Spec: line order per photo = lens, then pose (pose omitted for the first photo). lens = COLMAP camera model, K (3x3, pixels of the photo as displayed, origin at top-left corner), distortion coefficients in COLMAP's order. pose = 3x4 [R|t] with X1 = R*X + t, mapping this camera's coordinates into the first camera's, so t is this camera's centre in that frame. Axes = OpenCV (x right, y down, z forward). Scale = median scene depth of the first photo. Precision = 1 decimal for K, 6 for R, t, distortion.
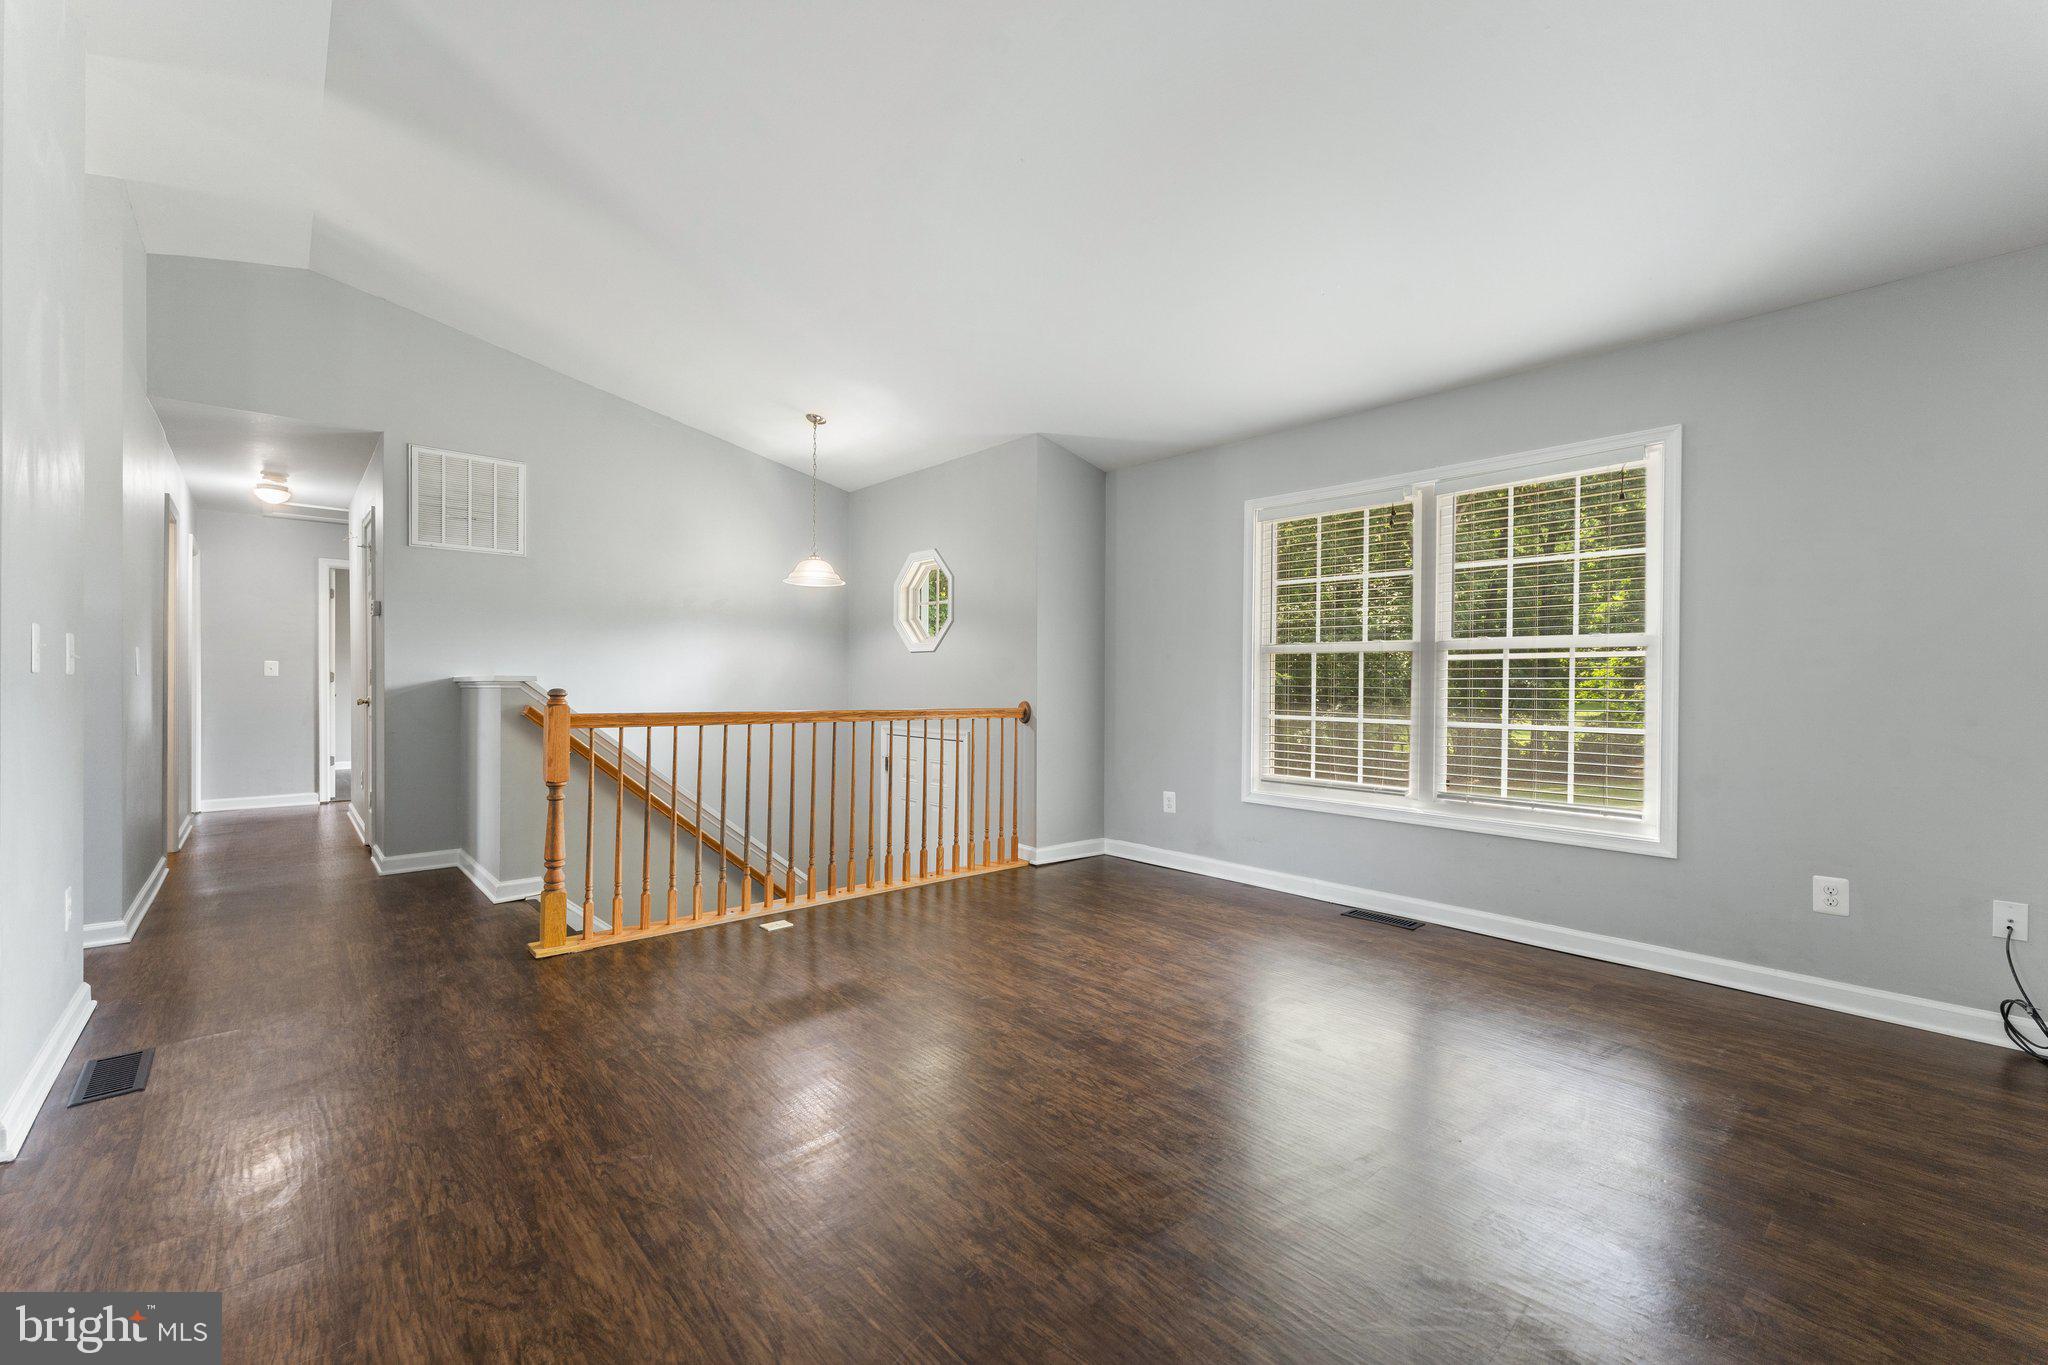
lens RADIAL K [[828.7, 0, 1024.0], [0, 828.7, 682.5], [0, 0, 1]] dist [0.001866, 0.000157]
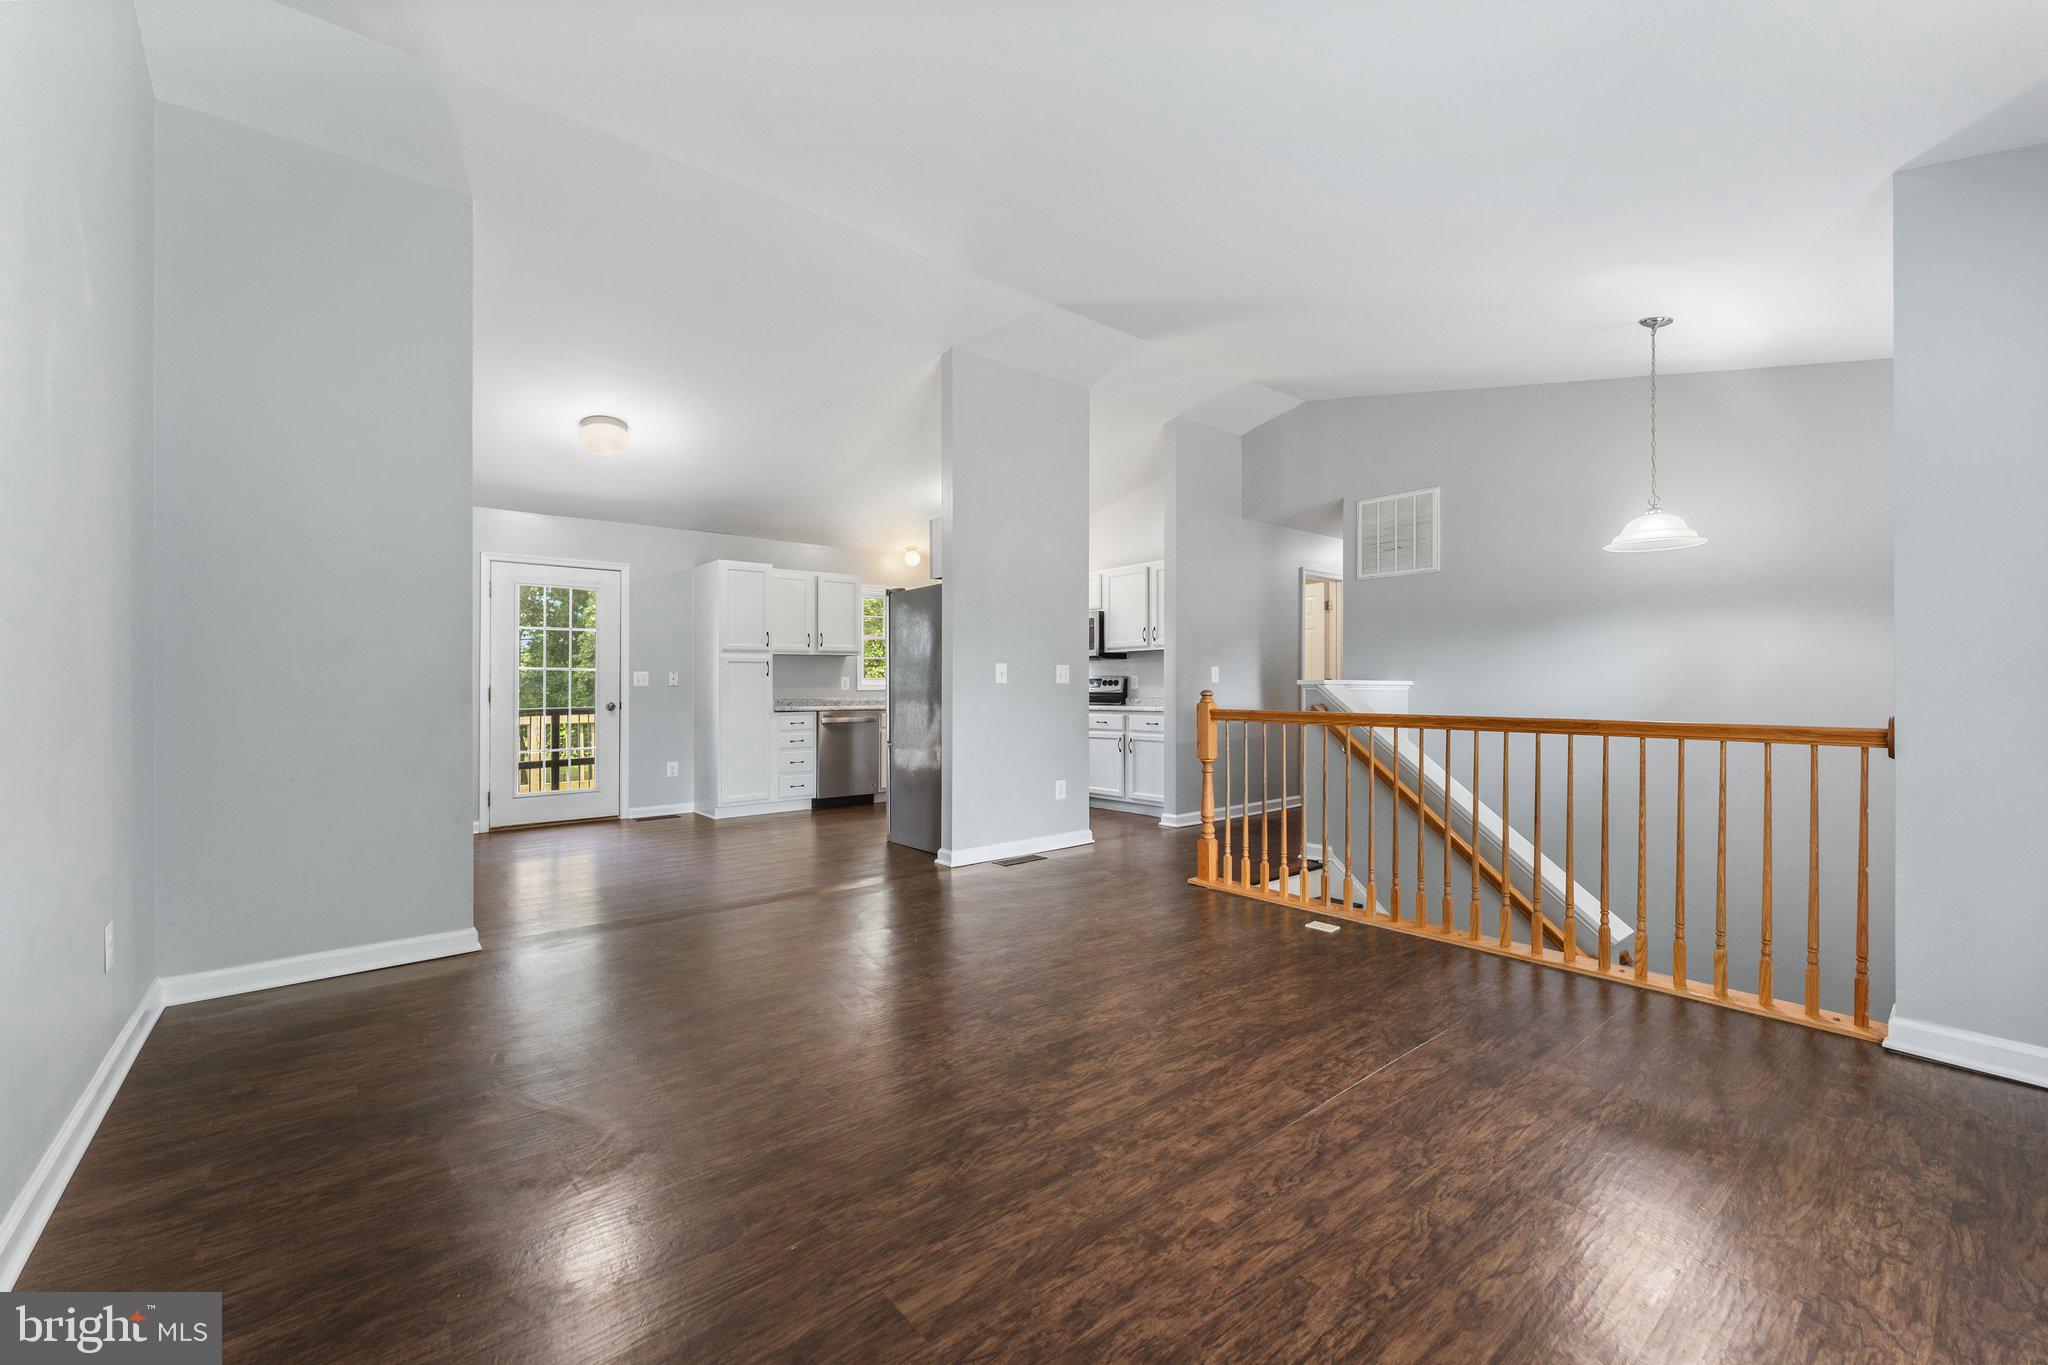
lens RADIAL K [[832.3, 0, 1027.0], [0, 832.3, 688.8], [0, 0, 1]] dist [0.001103, -0.000039]
pose [[-0.041184, -0.002574, -0.999148, 0.709143], [0.003948, 0.999988, -0.002739, 0.006606], [0.999144, -0.004057, -0.041173, 0.673619]]
